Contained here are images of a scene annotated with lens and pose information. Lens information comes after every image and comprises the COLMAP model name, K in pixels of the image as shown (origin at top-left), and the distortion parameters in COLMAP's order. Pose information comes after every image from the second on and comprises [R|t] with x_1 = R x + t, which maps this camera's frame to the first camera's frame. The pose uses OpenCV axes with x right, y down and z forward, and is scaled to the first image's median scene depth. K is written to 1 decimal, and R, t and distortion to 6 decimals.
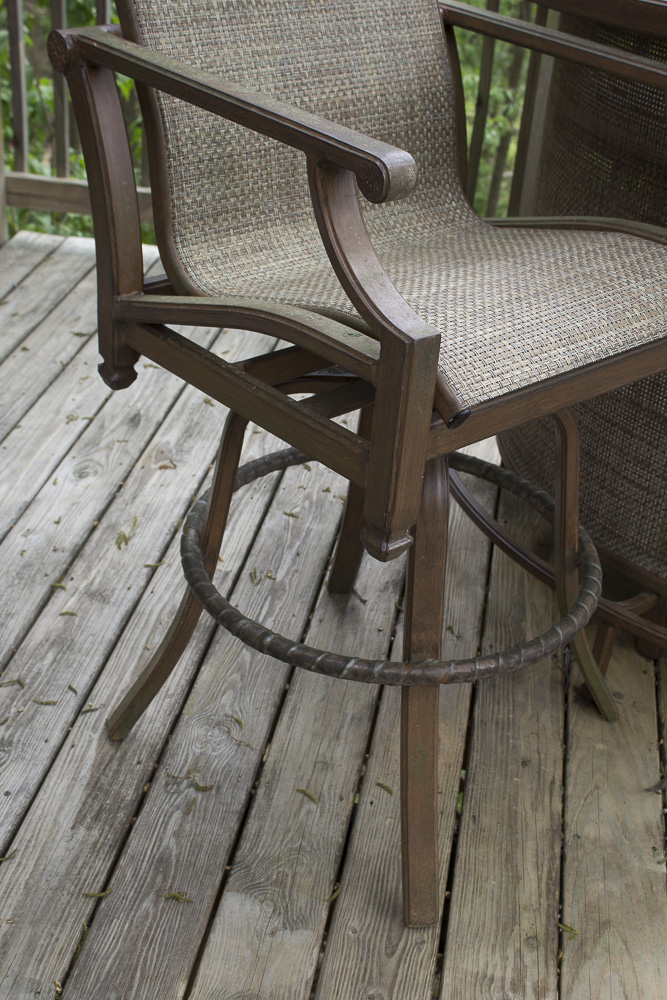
lens RADIAL K [[1296.3, 0, 330.1], [0, 1296.3, 501.5], [0, 0, 1]] dist [-0.058265, 0.000000]
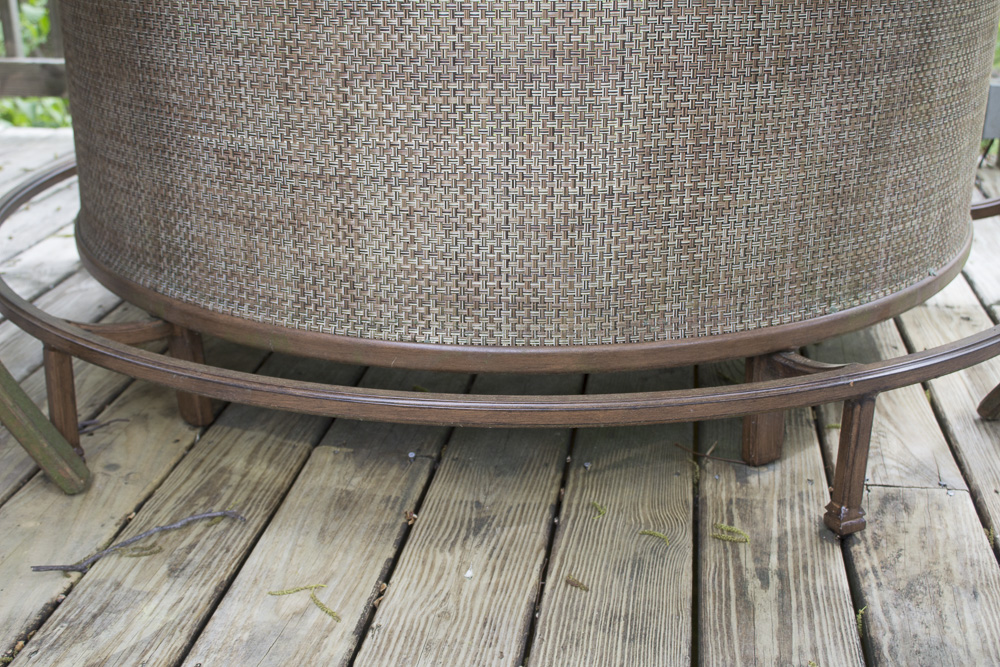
lens RADIAL K [[1231.6, 0, 499.4], [0, 1231.6, 332.3], [0, 0, 1]] dist [-0.053583, 0.000000]
pose [[0.997542, -0.070040, 0.002121, 0.457110], [0.069417, 0.983640, -0.166235, 0.213094], [0.009557, 0.165973, 0.986084, 0.358234]]
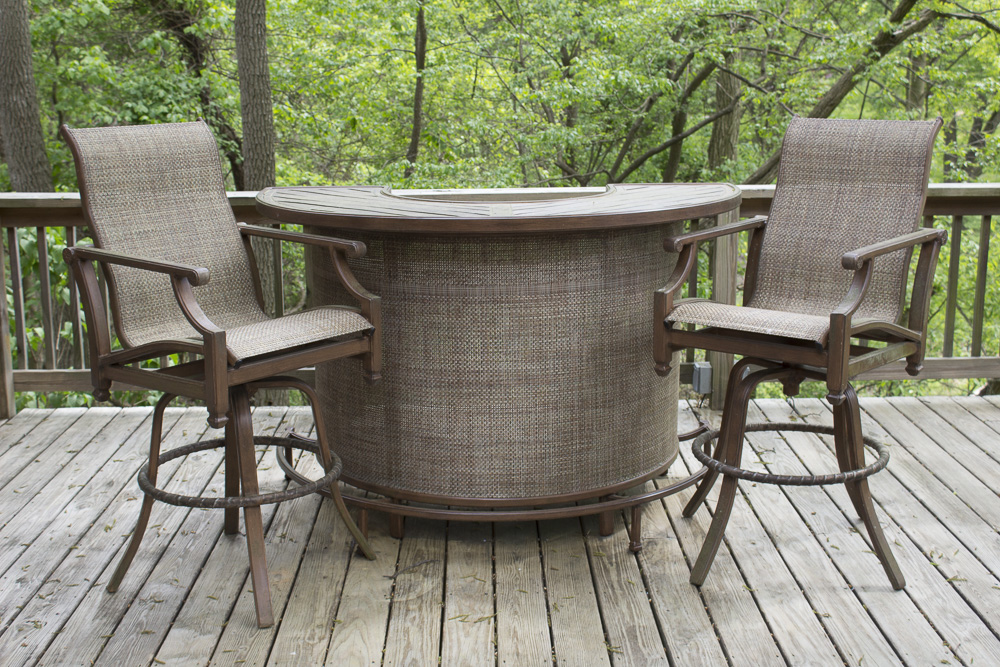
lens RADIAL K [[1296.3, 0, 501.6], [0, 1296.3, 333.9], [0, 0, 1]] dist [-0.058265, 0.000000]
pose [[0.979317, -0.109206, 0.170332, 0.116622], [0.157365, 0.940253, -0.301928, 0.477753], [-0.127183, 0.322487, 0.937991, -0.977885]]
